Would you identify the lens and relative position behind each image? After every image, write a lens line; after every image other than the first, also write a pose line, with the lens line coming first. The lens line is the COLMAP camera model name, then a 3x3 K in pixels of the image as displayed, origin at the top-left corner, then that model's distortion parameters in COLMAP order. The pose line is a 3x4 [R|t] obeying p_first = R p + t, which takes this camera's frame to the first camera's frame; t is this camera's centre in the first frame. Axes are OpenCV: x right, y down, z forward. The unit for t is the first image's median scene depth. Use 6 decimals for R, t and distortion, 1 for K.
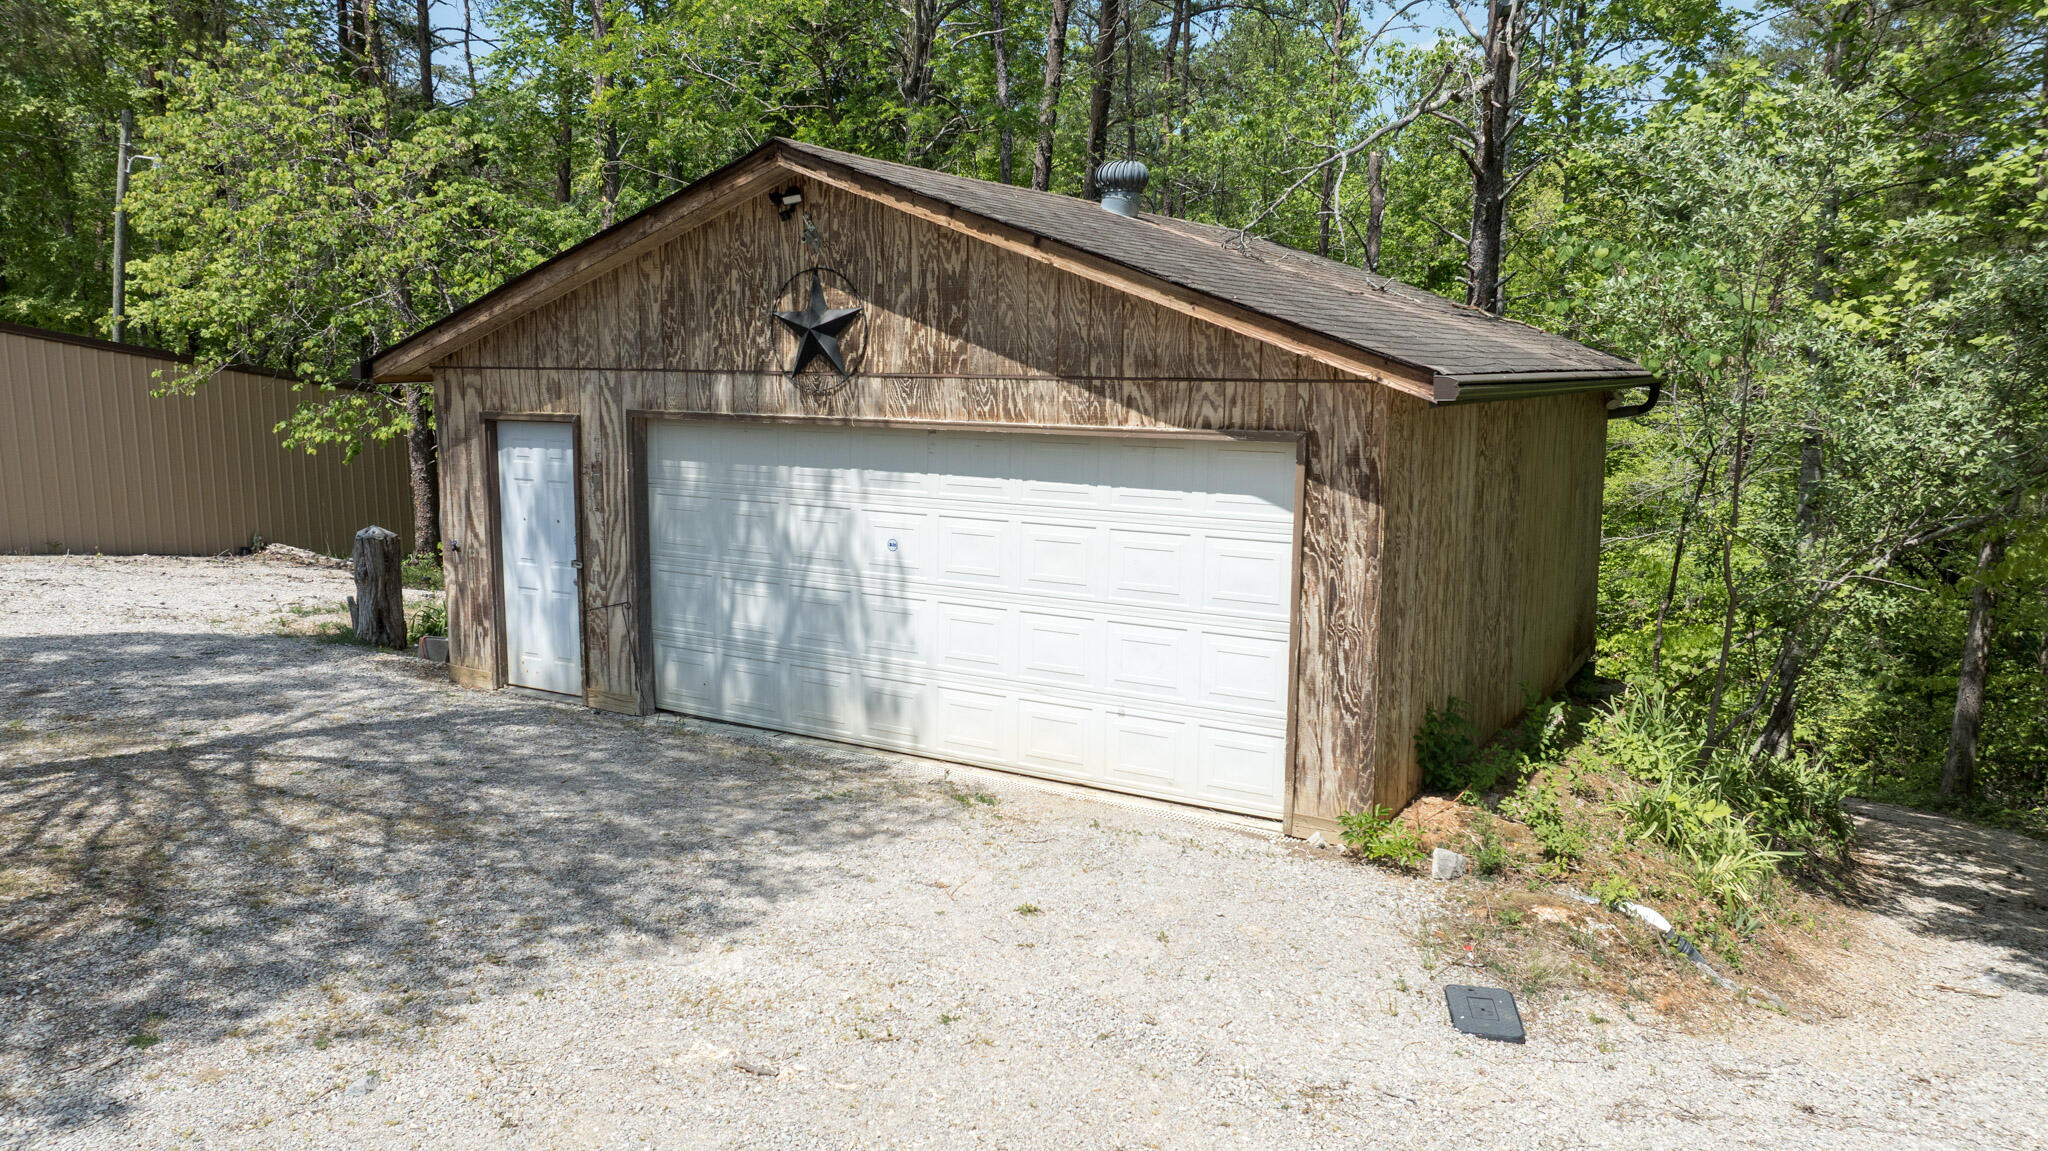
lens RADIAL K [[1440.5, 0, 1030.5], [0, 1440.5, 571.6], [0, 0, 1]] dist [-0.034609, 0.029319]
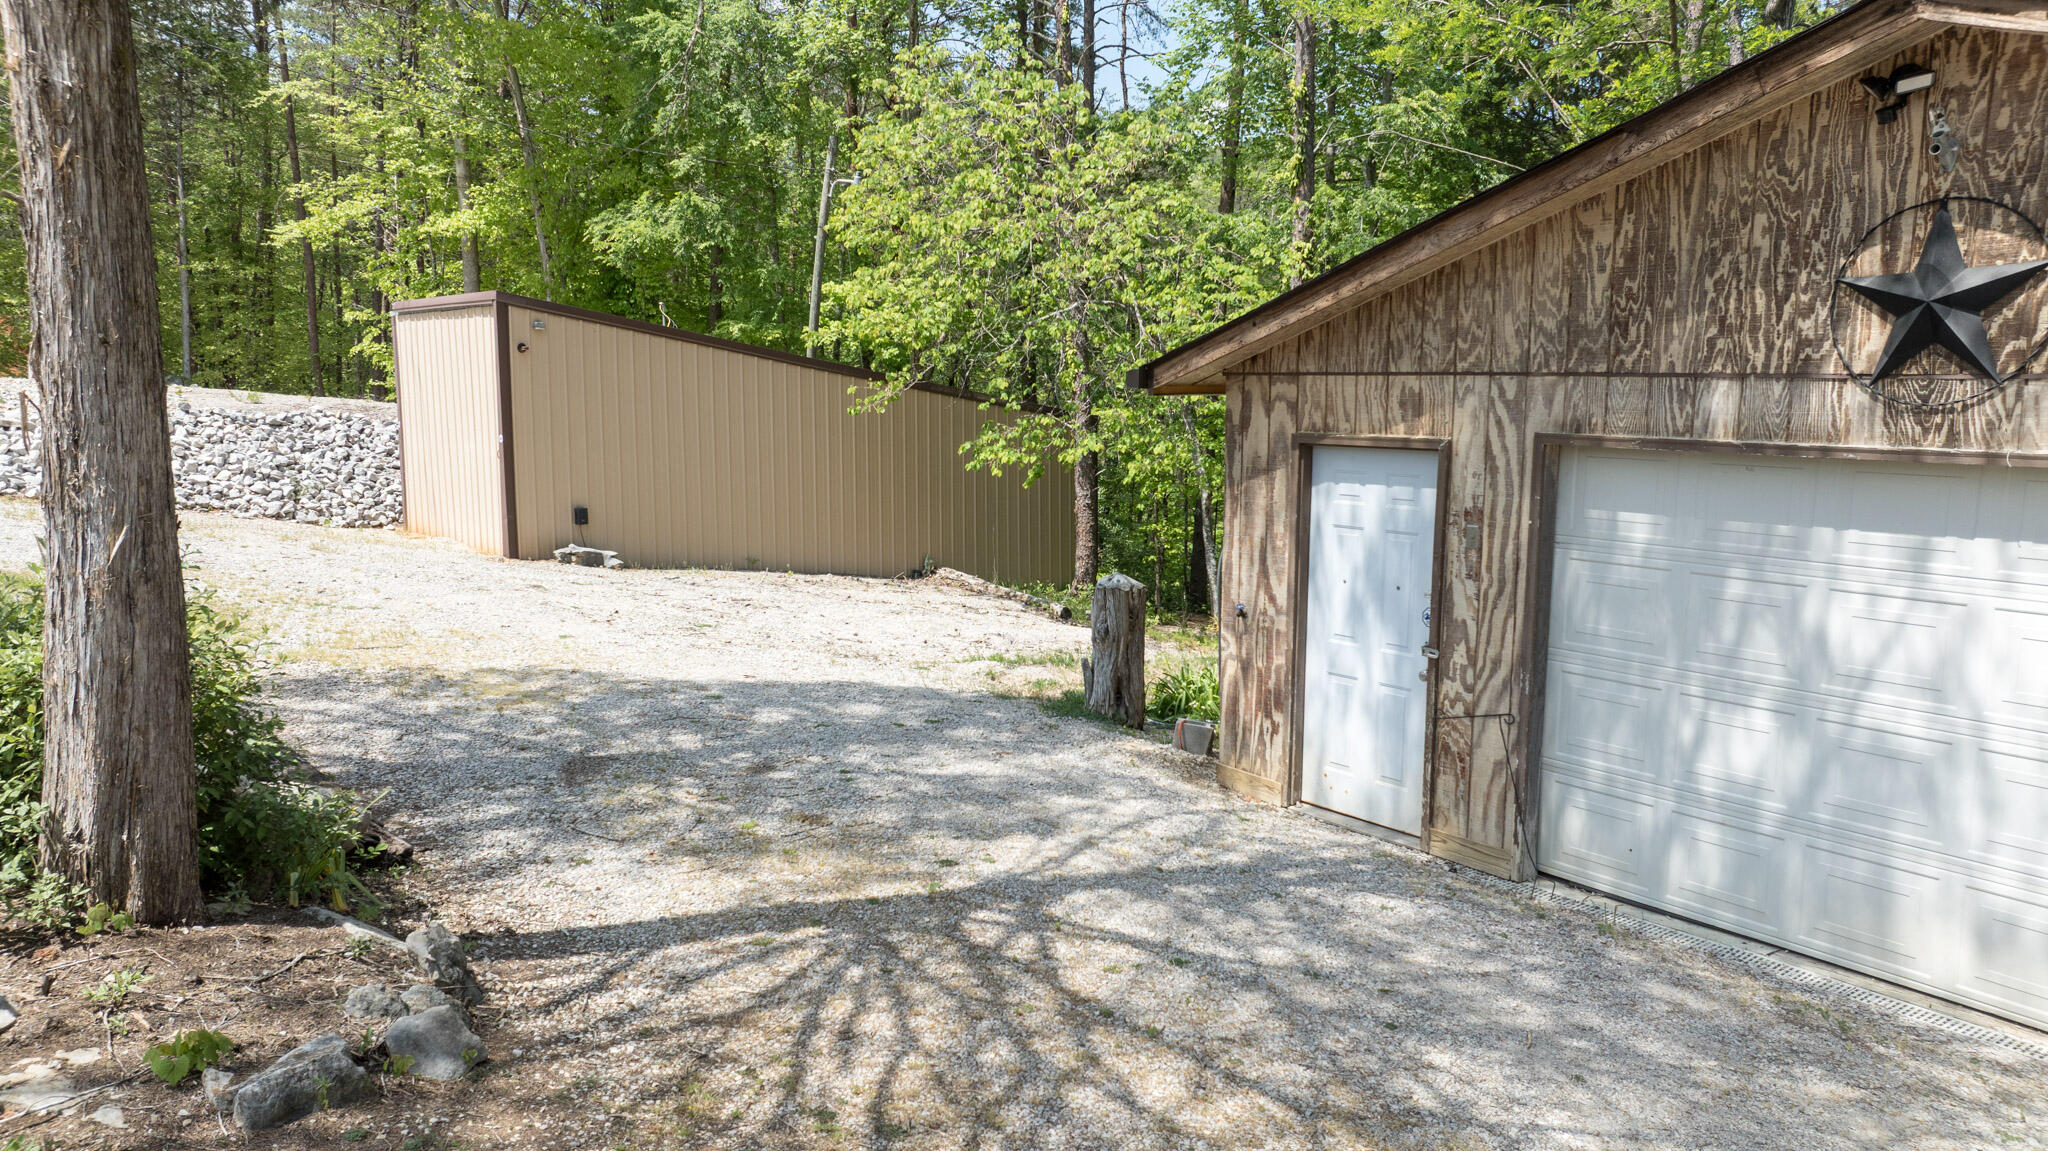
lens RADIAL K [[1470.1, 0, 1028.9], [0, 1470.1, 571.6], [0, 0, 1]] dist [-0.077545, 0.105766]
pose [[0.920201, 0.047962, -0.388496, -0.226944], [-0.055931, 0.998392, -0.009223, -0.027449], [0.387429, 0.030216, 0.921404, 0.271865]]
